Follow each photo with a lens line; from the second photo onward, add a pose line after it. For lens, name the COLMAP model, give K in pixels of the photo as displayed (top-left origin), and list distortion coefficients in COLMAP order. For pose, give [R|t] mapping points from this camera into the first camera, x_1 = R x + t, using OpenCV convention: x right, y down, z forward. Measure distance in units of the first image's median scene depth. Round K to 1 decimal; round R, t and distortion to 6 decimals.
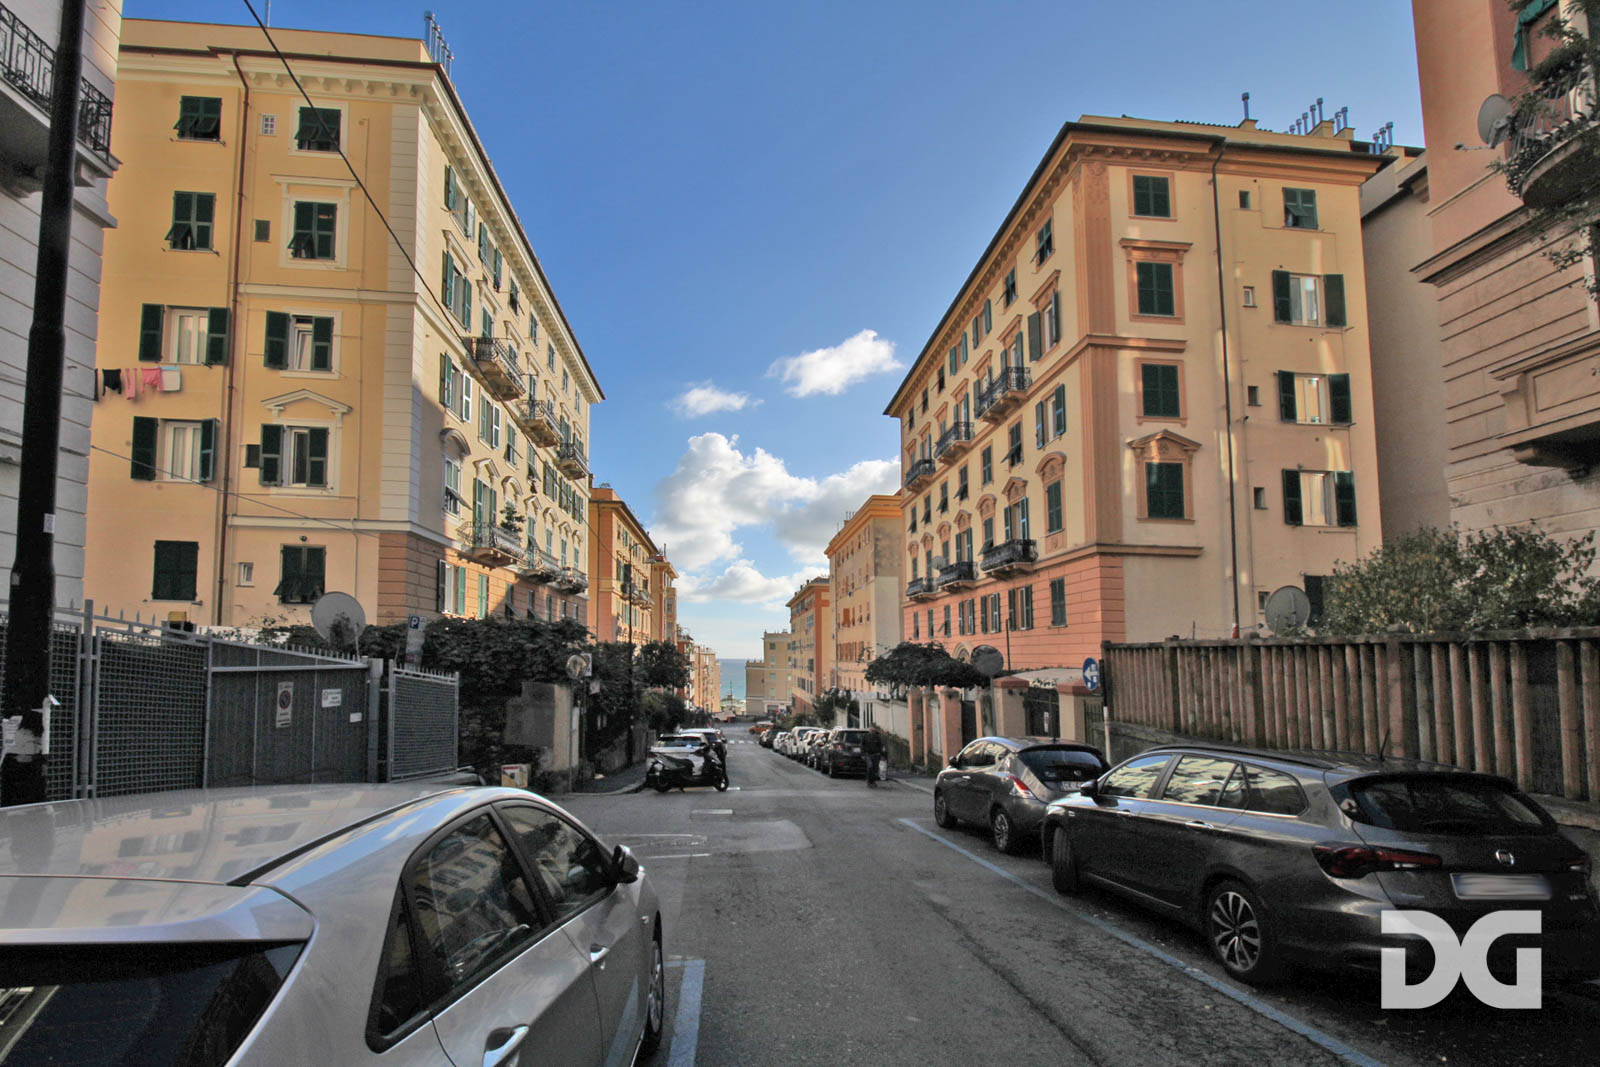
lens RADIAL K [[745.6, 0, 767.4], [0, 745.6, 619.0], [0, 0, 1]] dist [-0.015205, -0.004139]
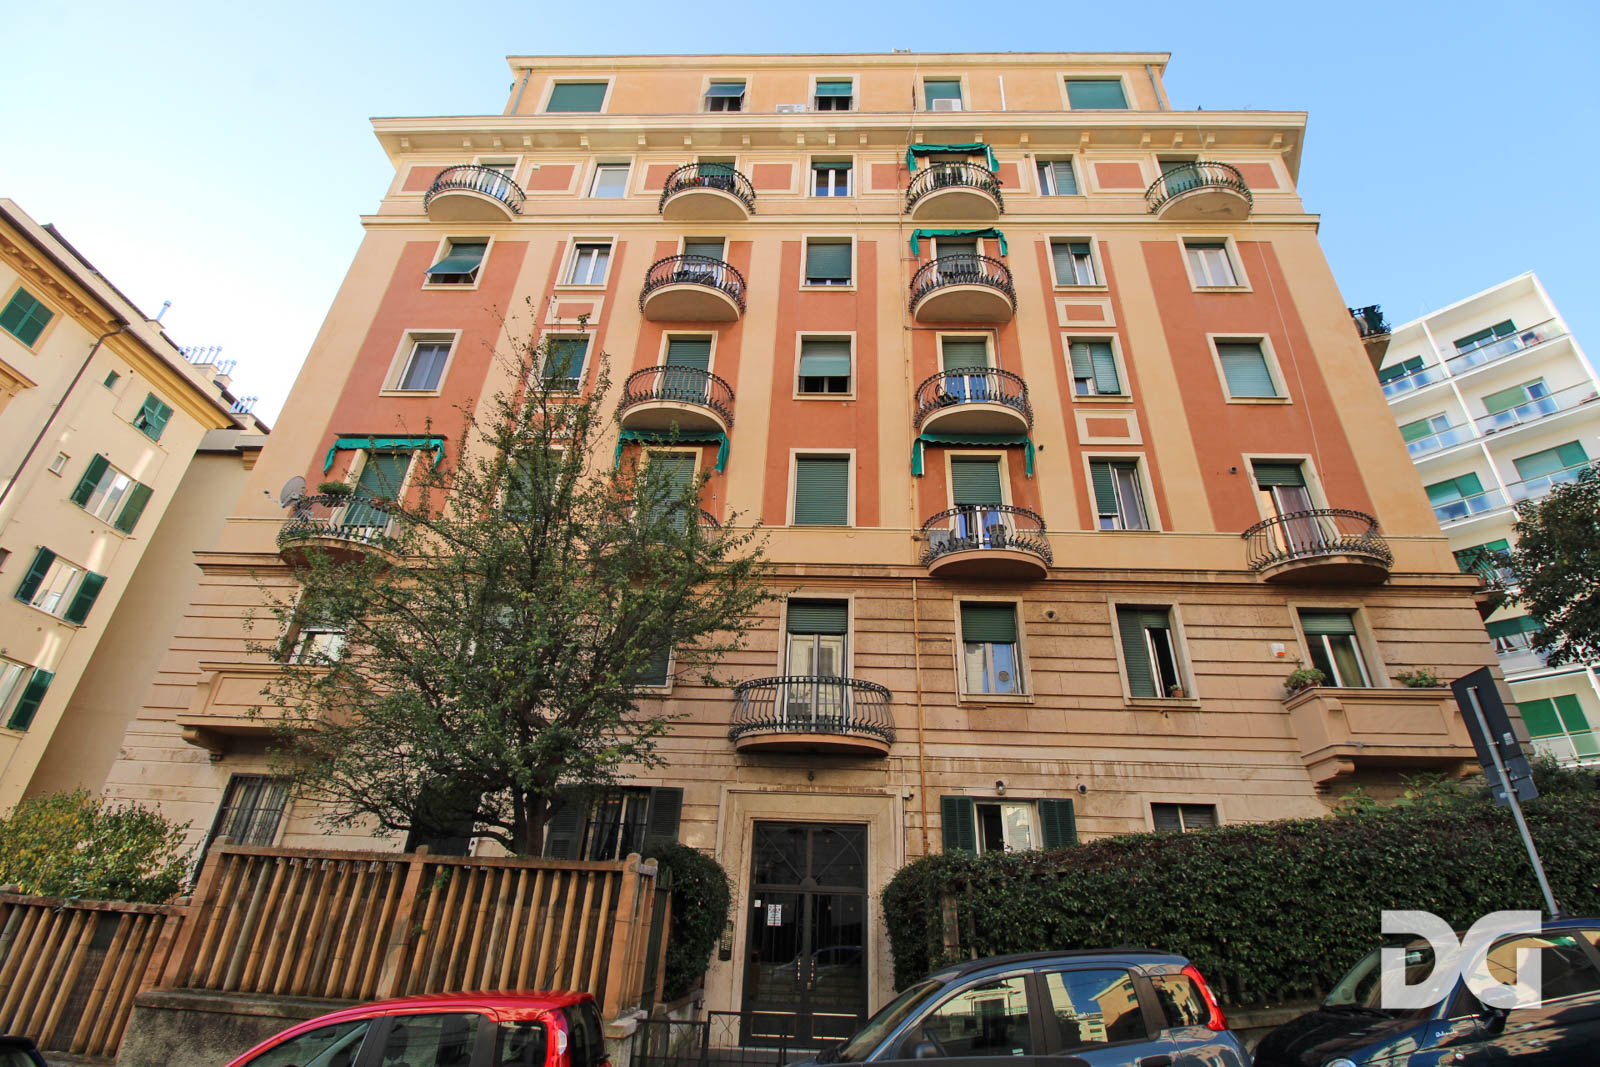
lens RADIAL K [[745.6, 0, 810.5], [0, 745.6, 498.2], [0, 0, 1]] dist [-0.015205, -0.004139]
pose [[0.071060, 0.500648, 0.862729, -0.077090], [-0.092103, 0.864514, -0.494097, -0.018259], [-0.993211, -0.044349, 0.107544, -0.077557]]
